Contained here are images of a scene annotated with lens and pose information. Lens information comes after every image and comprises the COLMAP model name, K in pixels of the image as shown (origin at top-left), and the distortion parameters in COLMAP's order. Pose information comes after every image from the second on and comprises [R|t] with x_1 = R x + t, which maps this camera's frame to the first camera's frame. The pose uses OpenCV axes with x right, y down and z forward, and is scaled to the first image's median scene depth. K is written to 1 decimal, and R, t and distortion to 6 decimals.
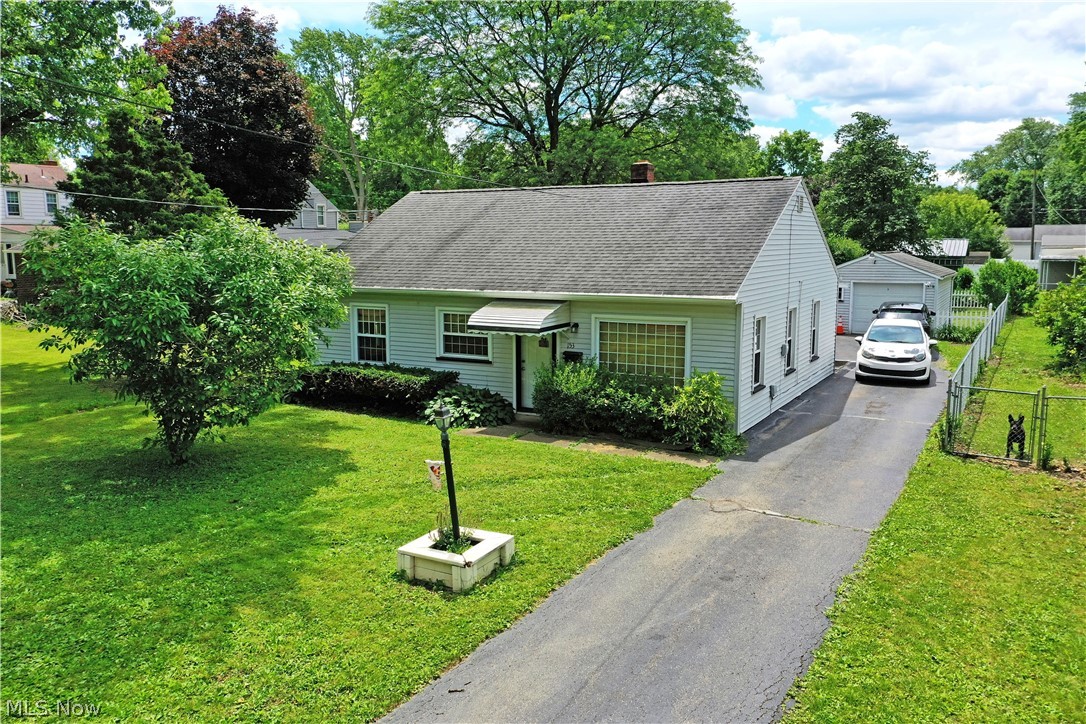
lens RADIAL K [[859.1, 0, 540.3], [0, 859.1, 360.9], [0, 0, 1]] dist [0.023882, 0.000644]
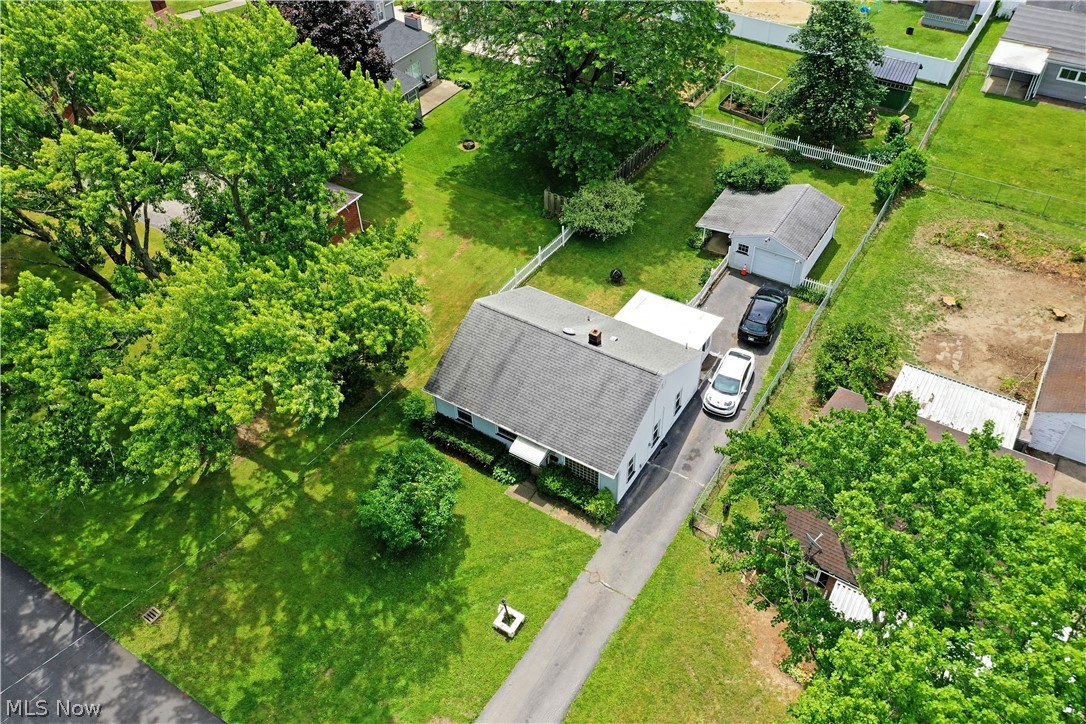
lens RADIAL K [[850.1, 0, 543.0], [0, 850.1, 362.0], [0, 0, 1]] dist [0.030073, 0.002504]
pose [[0.998463, 0.015589, -0.053194, 0.128681], [0.018421, 0.811783, 0.583668, -1.600758], [0.052281, -0.583751, 0.810248, -0.740839]]
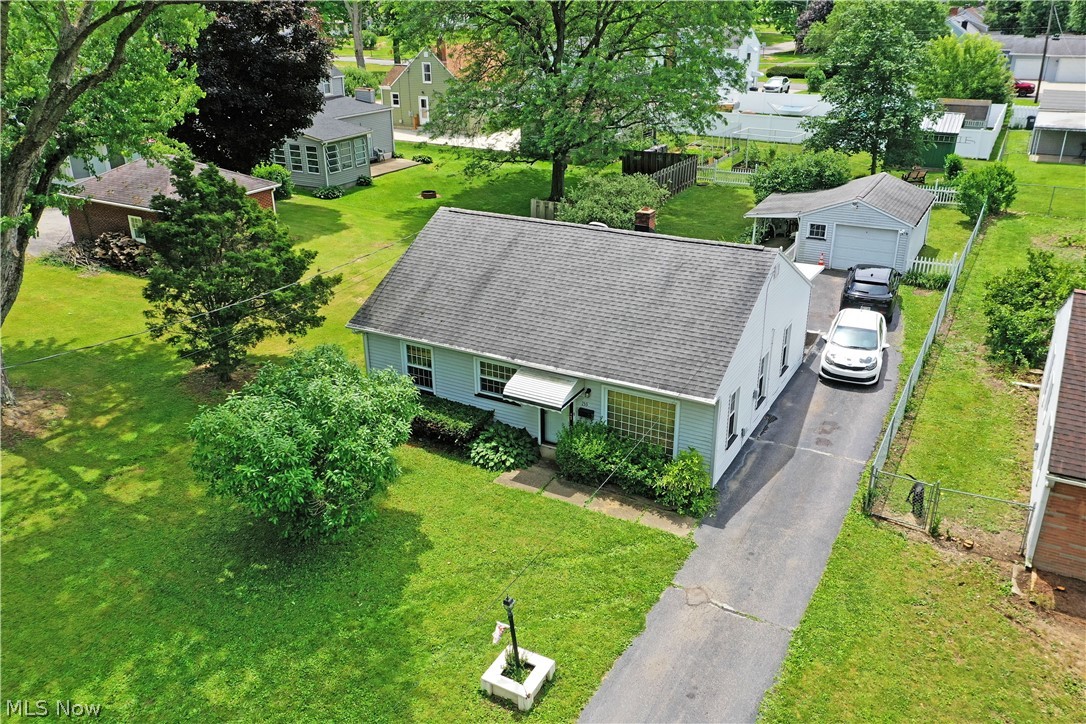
lens RADIAL K [[859.1, 0, 540.3], [0, 859.1, 360.9], [0, 0, 1]] dist [0.023882, 0.000644]
pose [[0.999948, -0.010183, 0.000021, -0.029588], [0.009815, 0.964443, 0.264109, -0.420236], [-0.002710, -0.264095, 0.964493, -0.200929]]
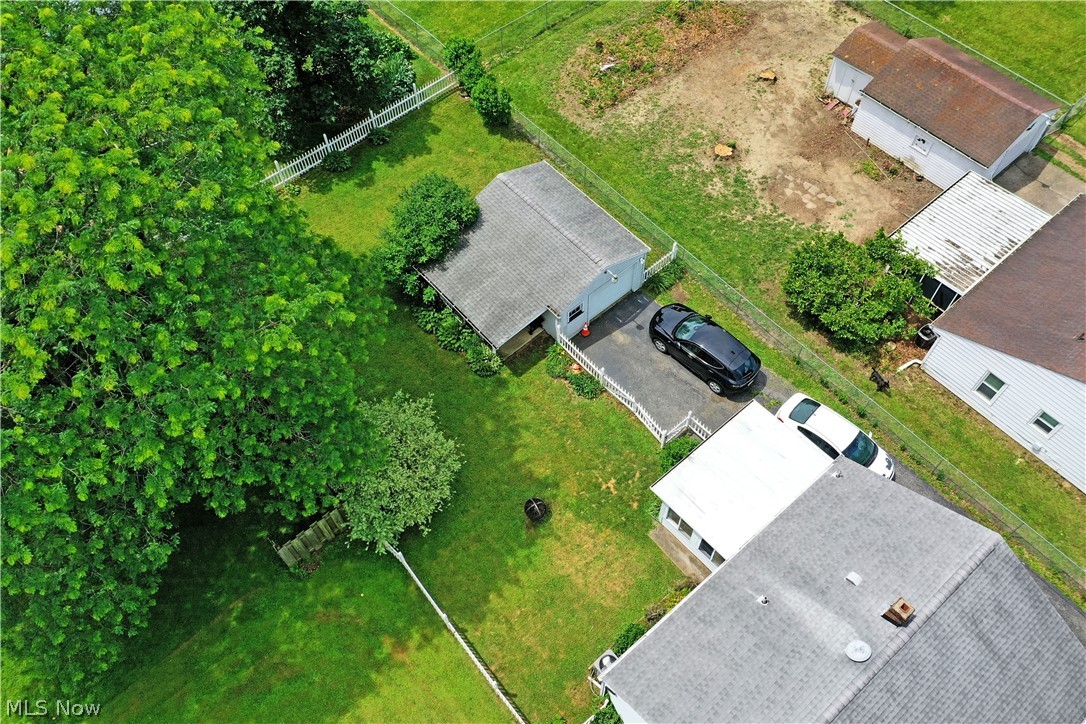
lens RADIAL K [[859.1, 0, 540.3], [0, 859.1, 360.9], [0, 0, 1]] dist [0.023882, 0.000644]
pose [[0.338992, -0.799458, 0.495935, -0.398769], [0.149889, 0.566310, 0.810448, -1.662507], [-0.928772, -0.200400, 0.311805, 1.416339]]
